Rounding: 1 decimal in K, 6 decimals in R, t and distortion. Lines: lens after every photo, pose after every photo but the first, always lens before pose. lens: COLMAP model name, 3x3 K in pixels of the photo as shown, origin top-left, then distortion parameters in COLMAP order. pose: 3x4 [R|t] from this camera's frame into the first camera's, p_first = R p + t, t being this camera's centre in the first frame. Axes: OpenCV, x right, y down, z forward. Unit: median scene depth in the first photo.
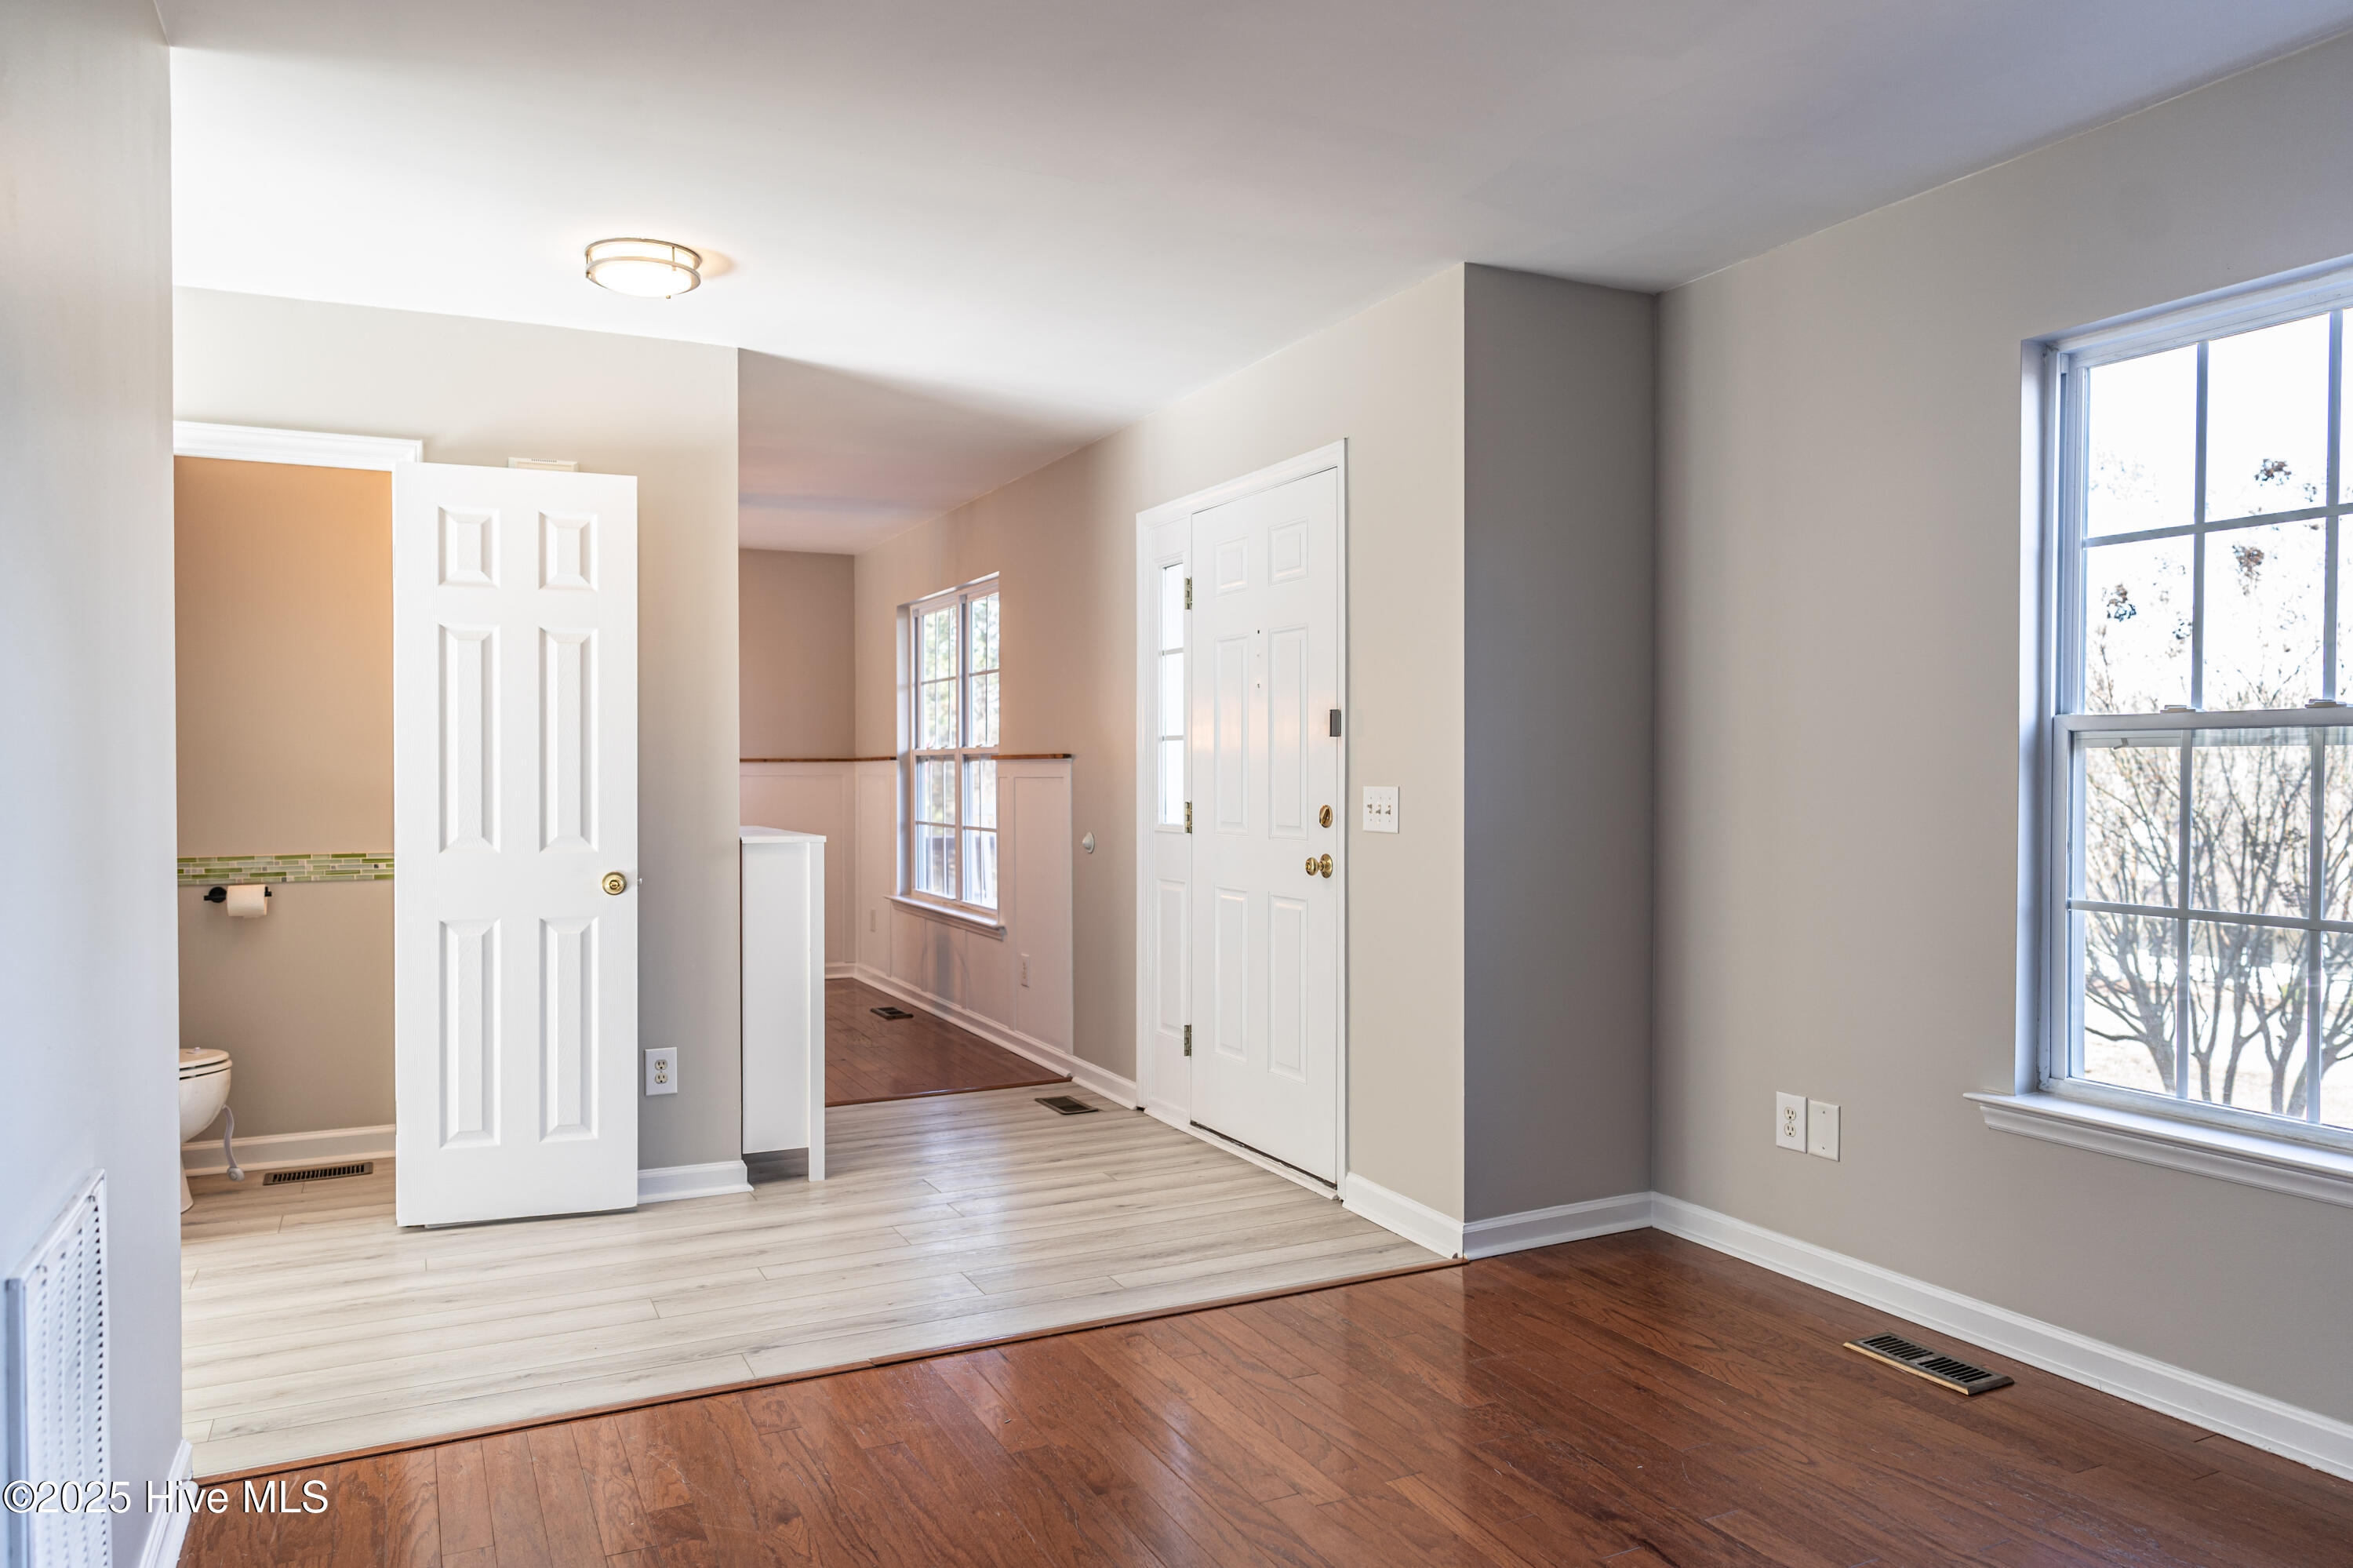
lens RADIAL K [[1575.8, 0, 1187.3], [0, 1575.8, 778.1], [0, 0, 1]] dist [-0.011297, 0.011964]
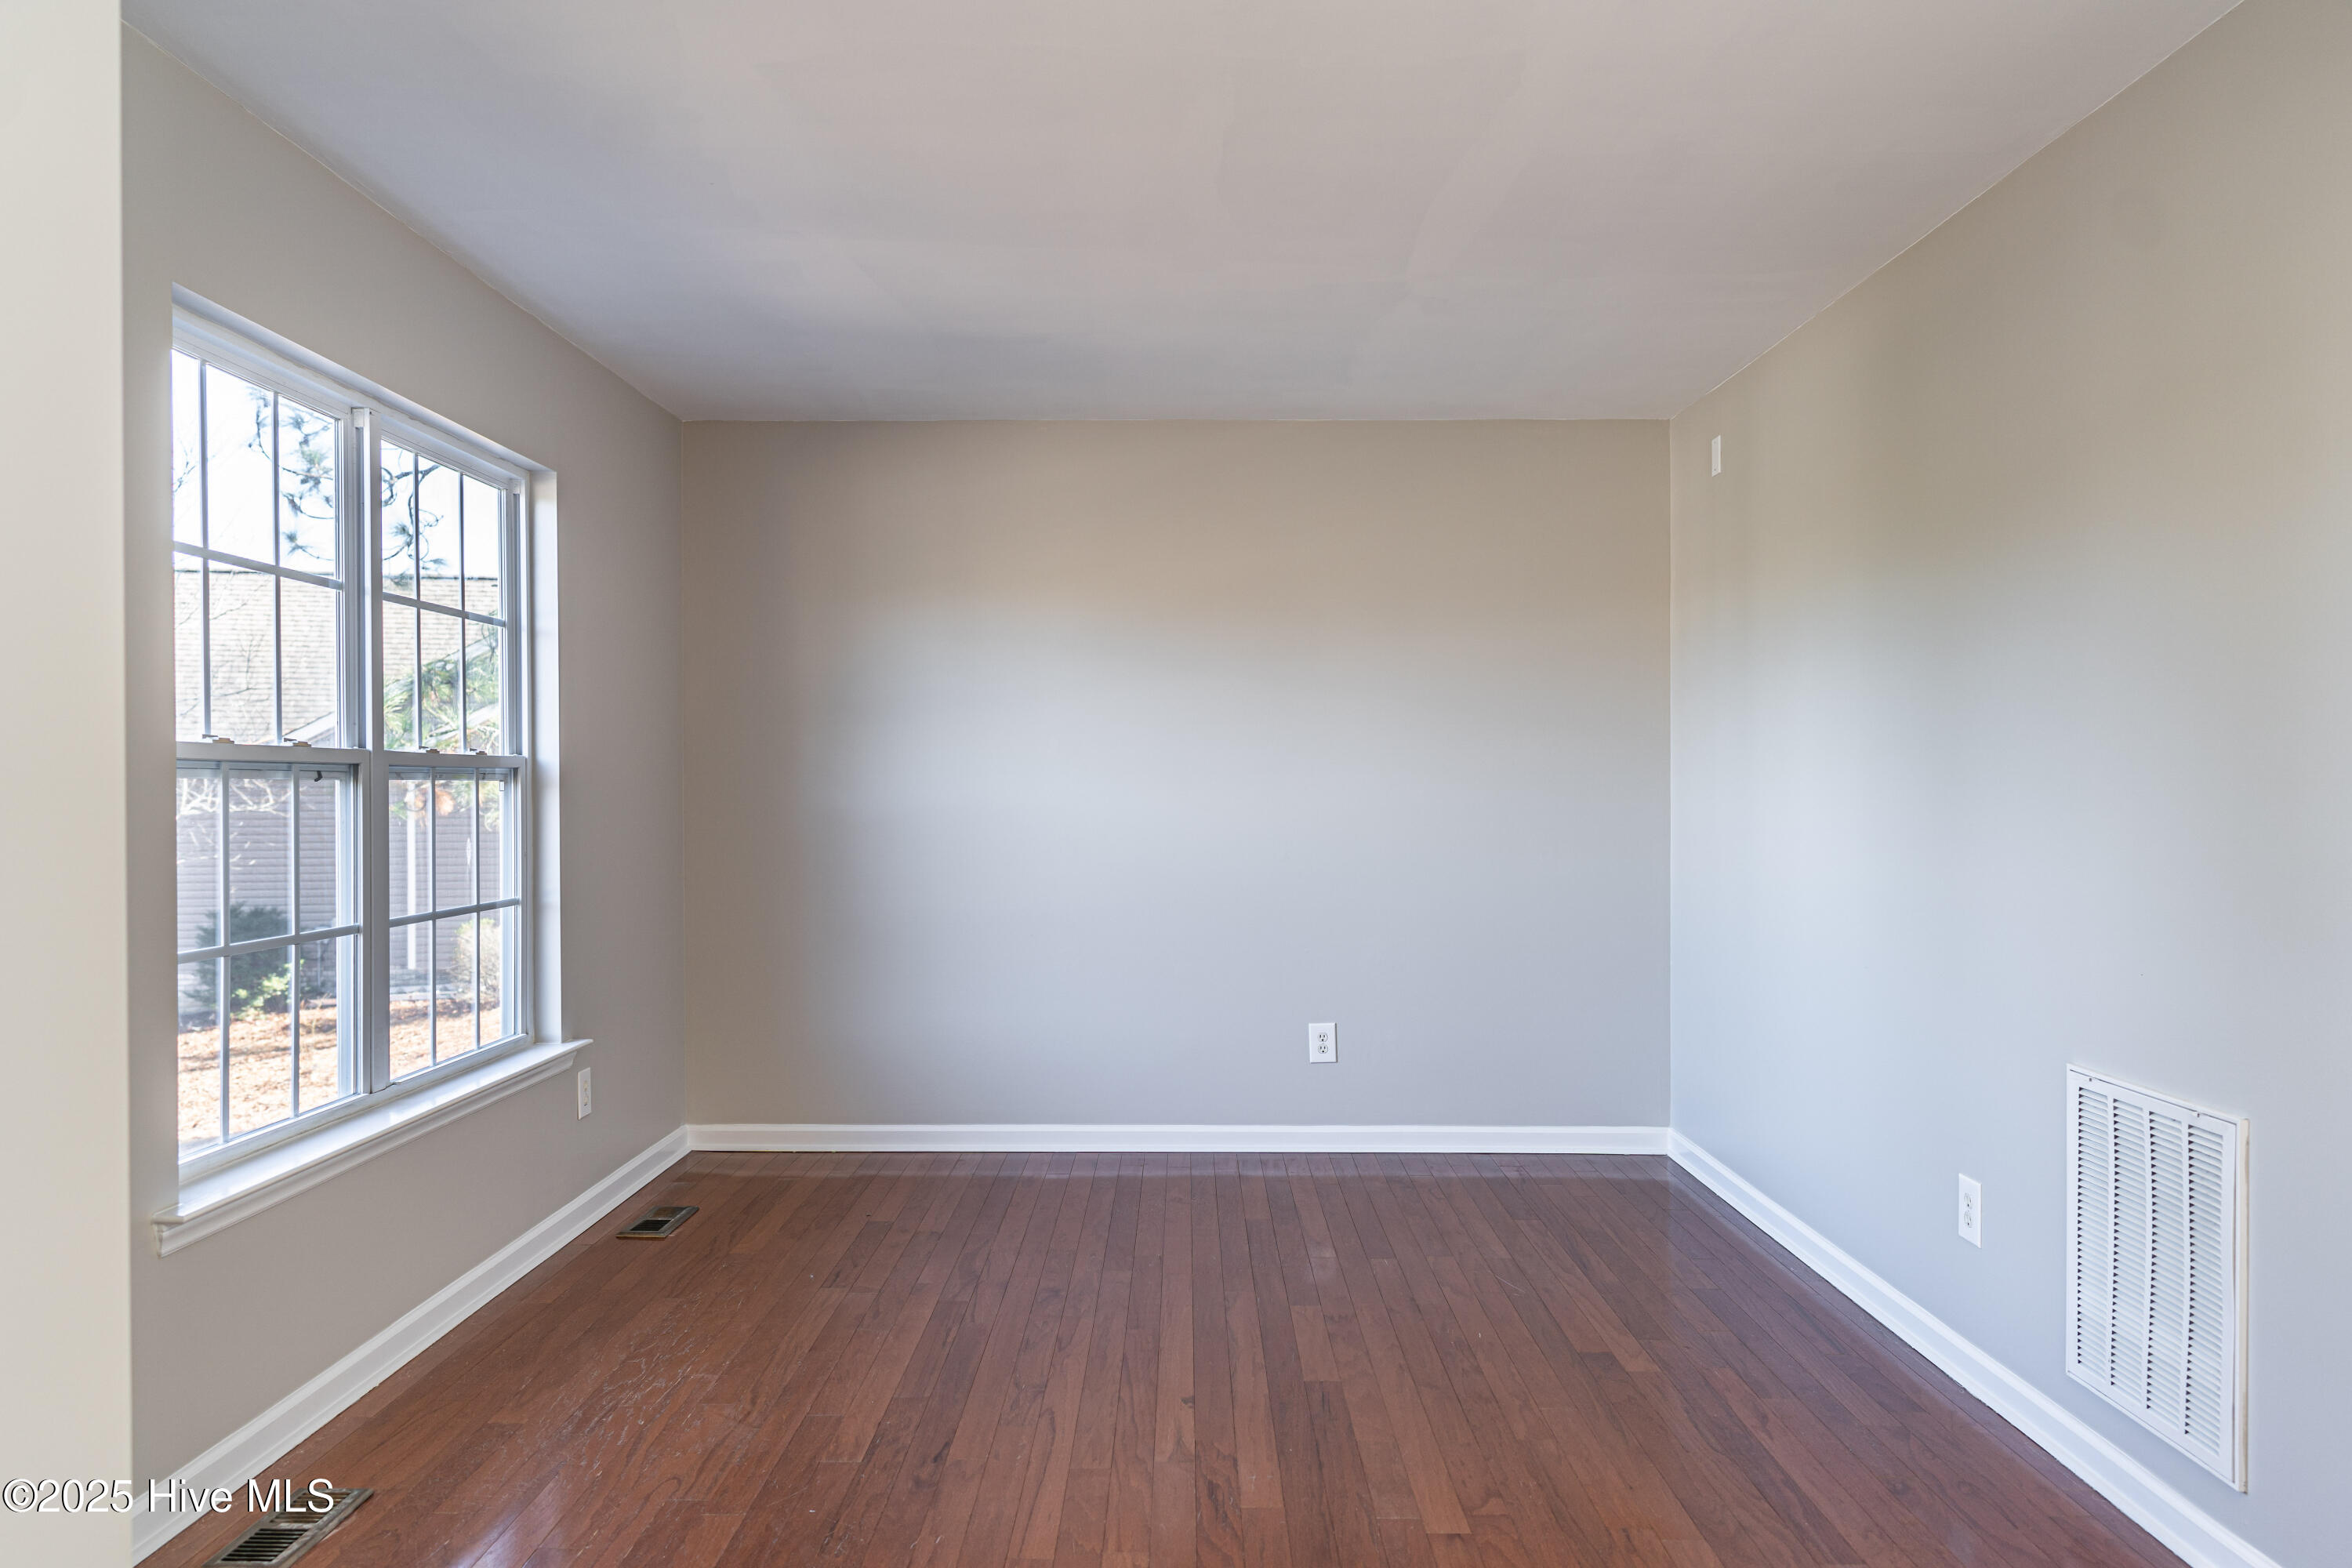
lens RADIAL K [[1575.1, 0, 1168.7], [0, 1575.1, 785.1], [0, 0, 1]] dist [-0.011297, 0.011964]
pose [[-0.885971, 0.001388, 0.463739, -0.392263], [0.006392, 0.999937, 0.009219, -0.023753], [-0.463697, 0.011132, -0.885924, 1.893951]]
